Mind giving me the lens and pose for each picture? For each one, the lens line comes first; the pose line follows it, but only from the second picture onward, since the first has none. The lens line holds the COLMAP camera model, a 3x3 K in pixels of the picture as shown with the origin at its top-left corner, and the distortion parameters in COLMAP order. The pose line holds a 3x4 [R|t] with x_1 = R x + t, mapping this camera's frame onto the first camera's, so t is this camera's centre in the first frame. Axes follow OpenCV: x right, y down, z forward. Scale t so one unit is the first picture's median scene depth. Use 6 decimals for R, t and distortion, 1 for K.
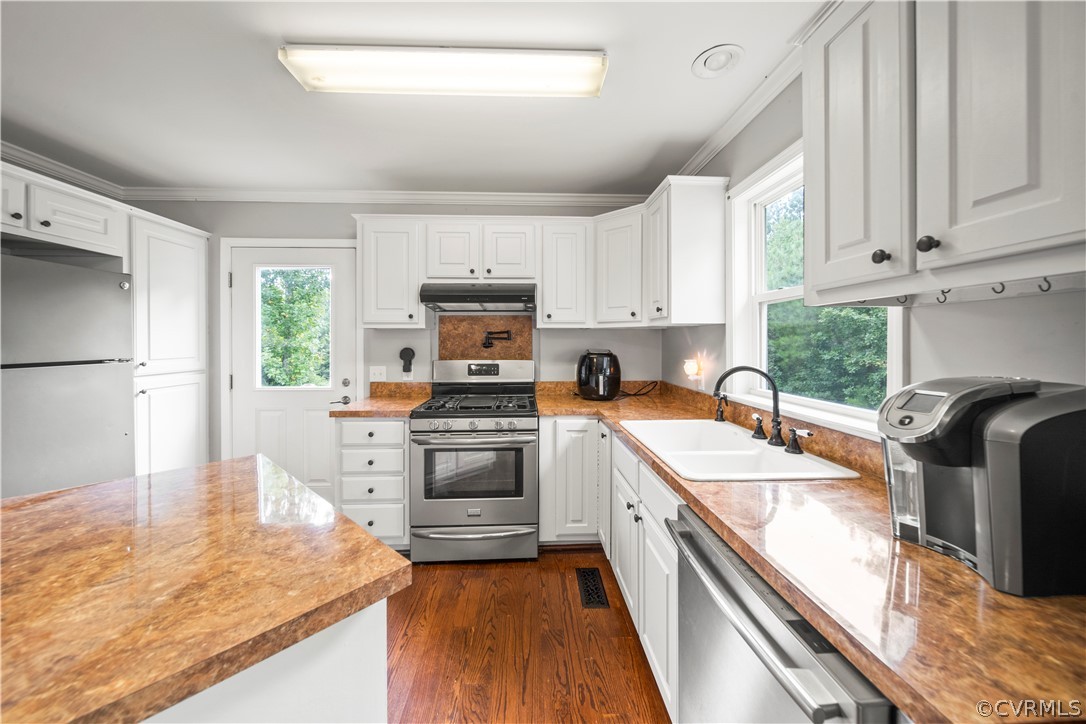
lens RADIAL K [[383.5, 0, 538.6], [0, 383.5, 340.0], [0, 0, 1]] dist [-0.001569, -0.000771]
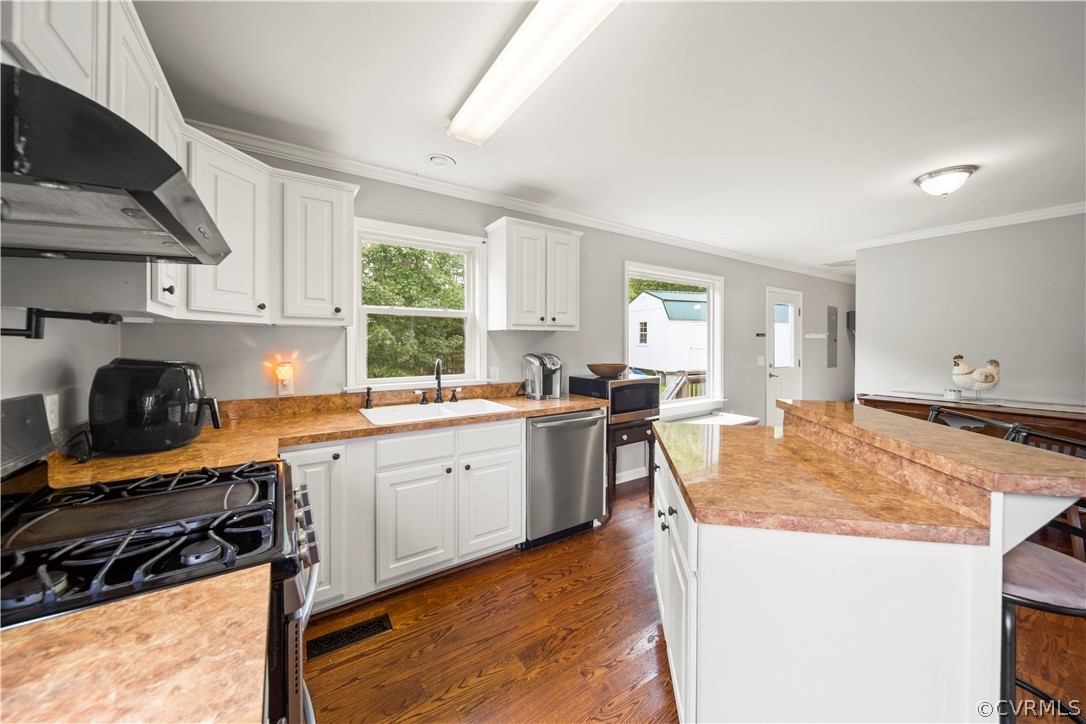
lens RADIAL K [[383.5, 0, 540.4], [0, 383.5, 344.8], [0, 0, 1]] dist [-0.001569, -0.000771]
pose [[-0.516278, -0.000904, 0.856420, -0.638226], [-0.003707, 0.999992, -0.001179, 0.005862], [-0.856413, -0.003783, -0.516278, 0.869736]]
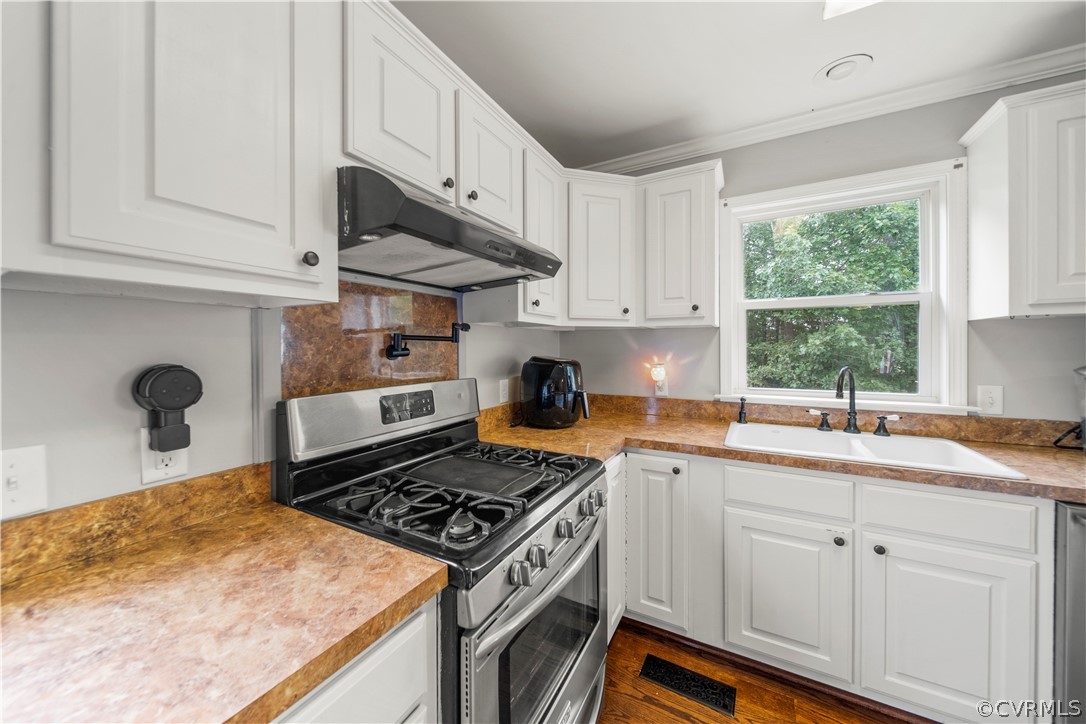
lens RADIAL K [[383.5, 0, 536.3], [0, 383.5, 348.7], [0, 0, 1]] dist [-0.001569, -0.000771]
pose [[0.522806, -0.003726, 0.852444, -0.504657], [-0.001018, 0.999987, 0.004996, 0.007487], [-0.852451, -0.003480, 0.522795, 0.700062]]
